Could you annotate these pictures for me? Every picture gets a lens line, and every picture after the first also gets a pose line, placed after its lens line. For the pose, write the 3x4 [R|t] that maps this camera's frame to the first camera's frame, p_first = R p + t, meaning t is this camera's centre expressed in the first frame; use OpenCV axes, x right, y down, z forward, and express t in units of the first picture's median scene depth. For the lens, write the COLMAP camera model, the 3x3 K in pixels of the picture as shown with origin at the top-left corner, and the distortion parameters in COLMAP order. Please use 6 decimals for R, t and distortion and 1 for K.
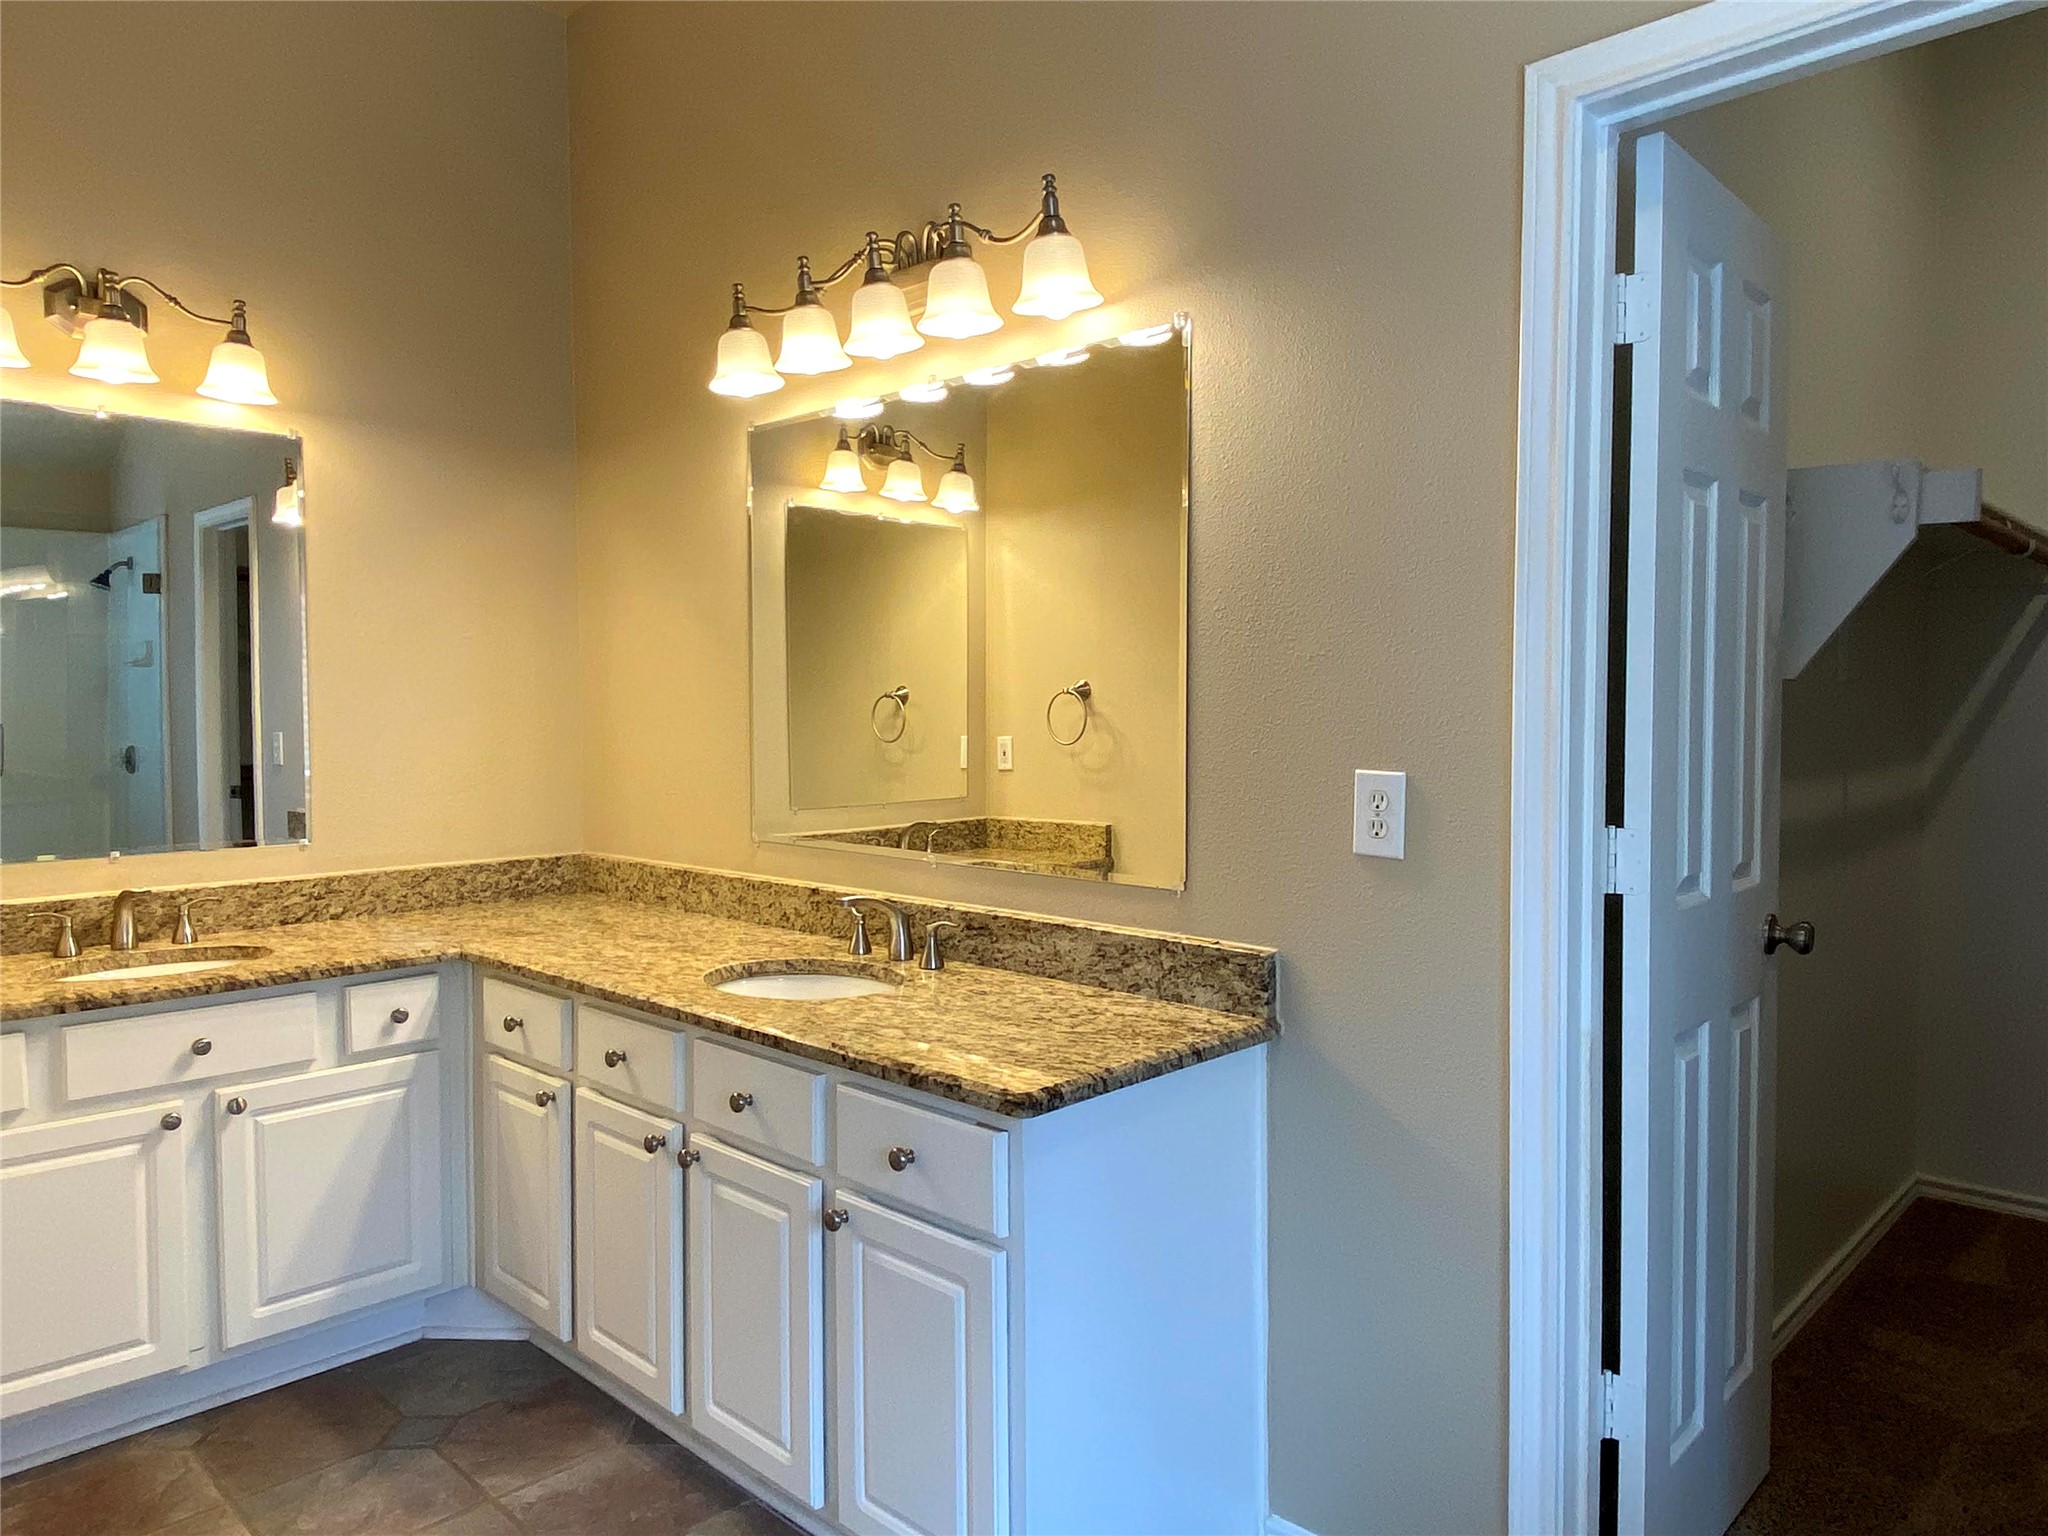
lens RADIAL K [[1355.0, 0, 1018.3], [0, 1355.0, 769.1], [0, 0, 1]] dist [0.102804, -0.138133]
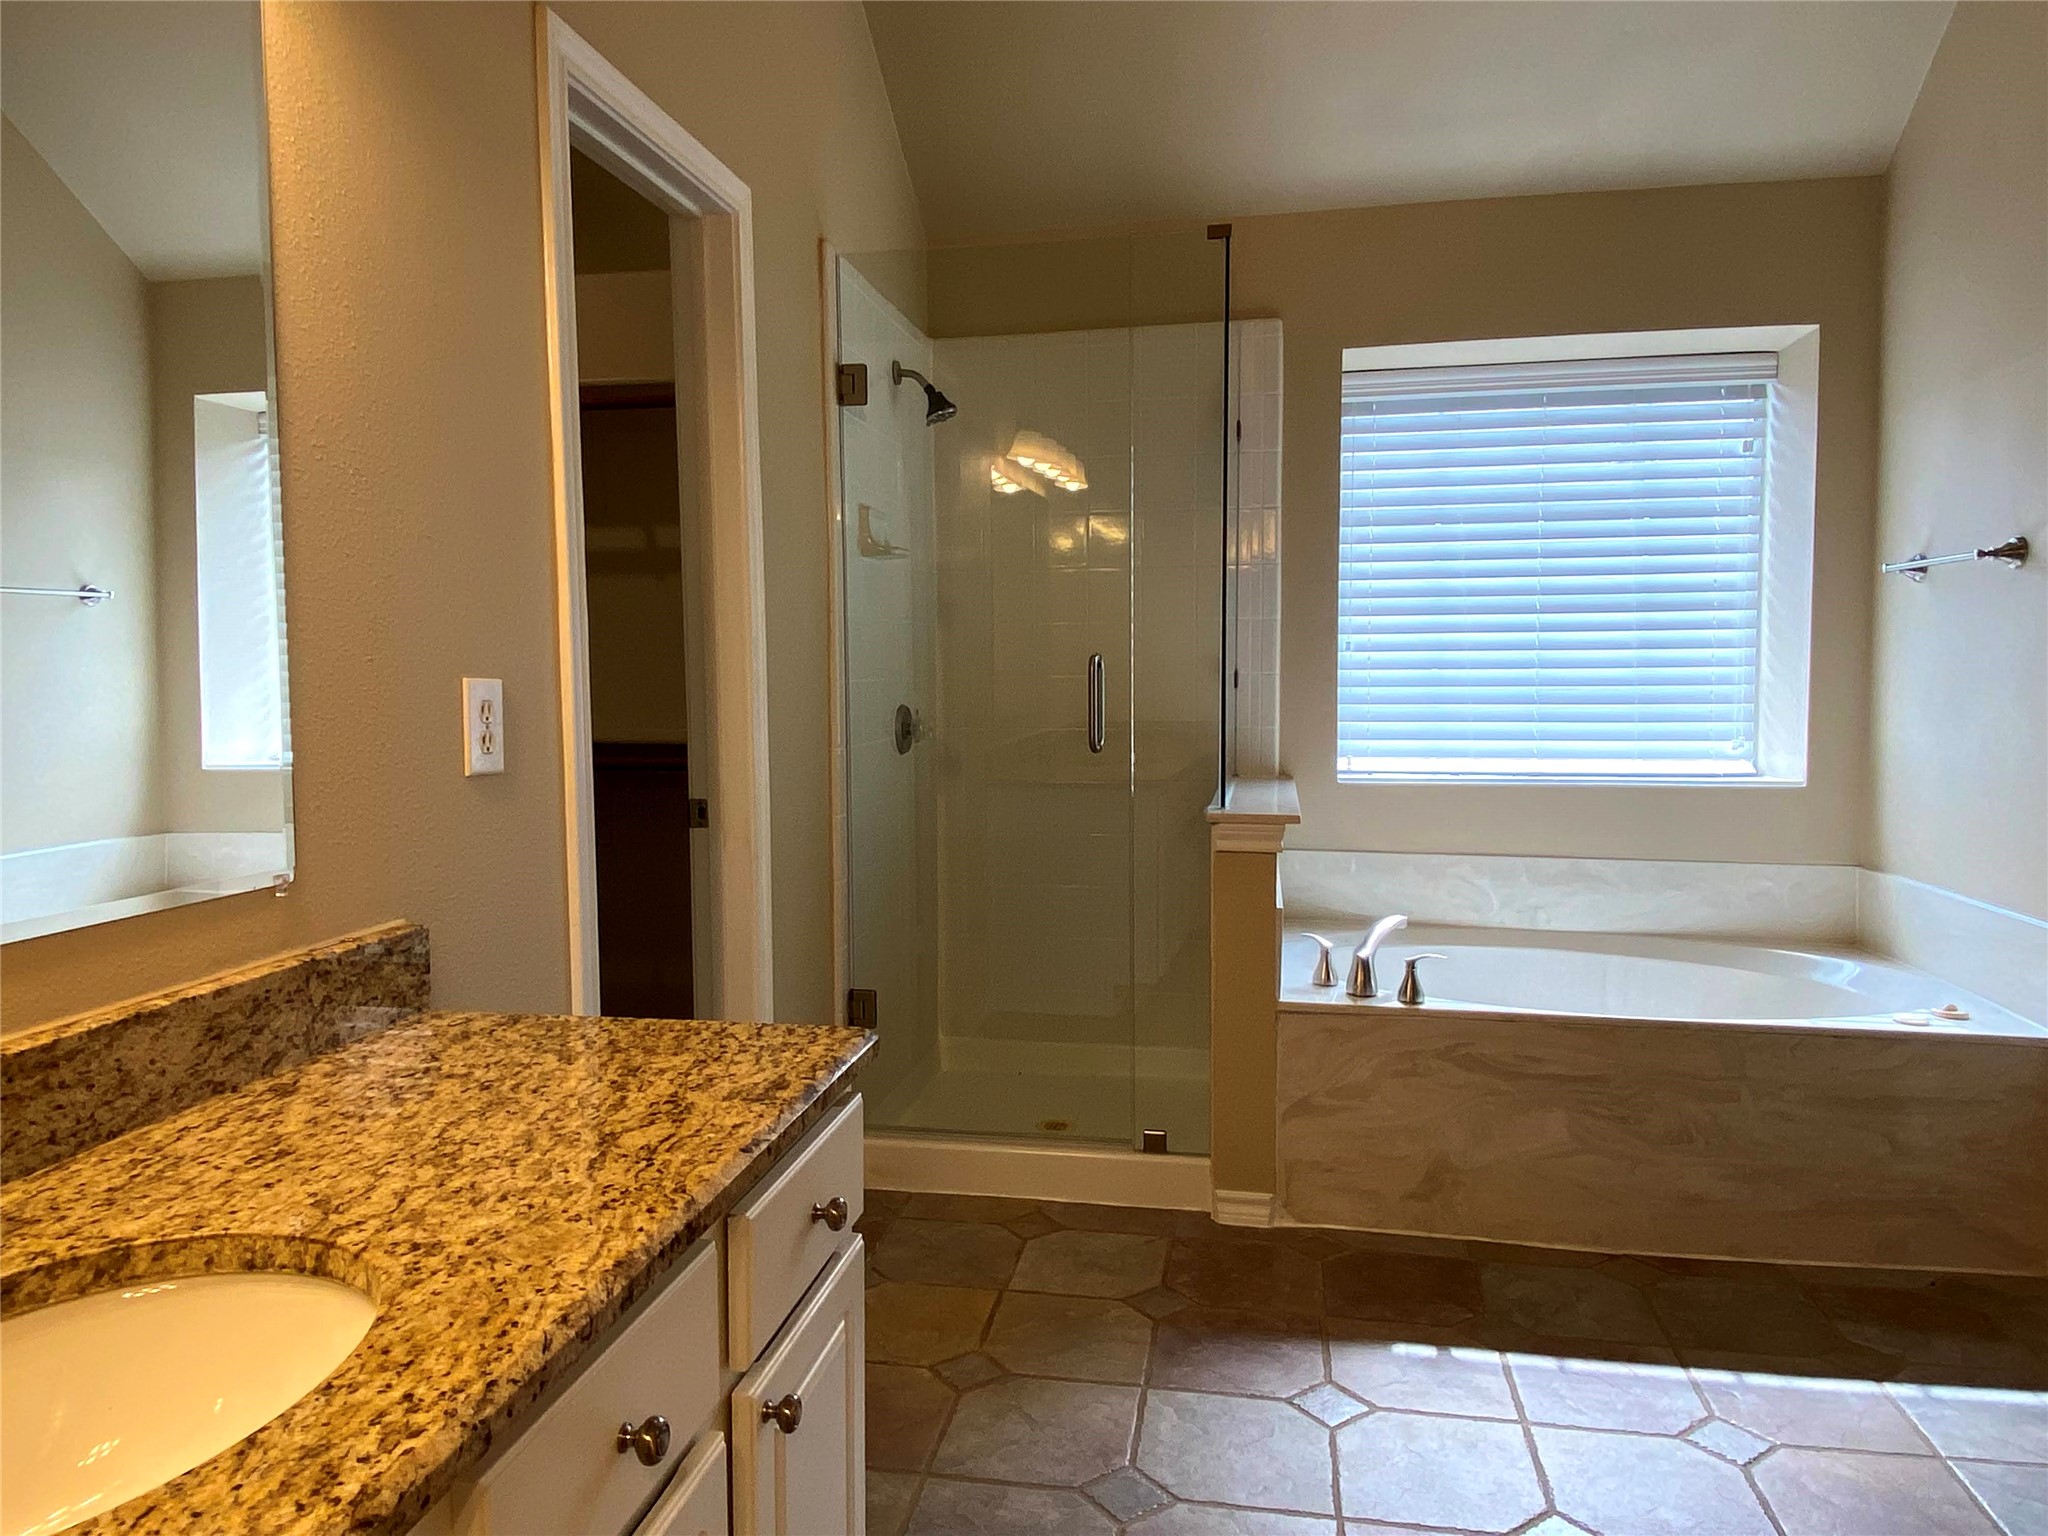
lens RADIAL K [[1355.0, 0, 1018.3], [0, 1355.0, 769.1], [0, 0, 1]] dist [0.102804, -0.138133]
pose [[-0.557696, -0.057188, 0.828073, -0.611229], [0.043848, 0.994201, 0.098191, -0.011037], [-0.828887, 0.091070, -0.551954, 1.096602]]
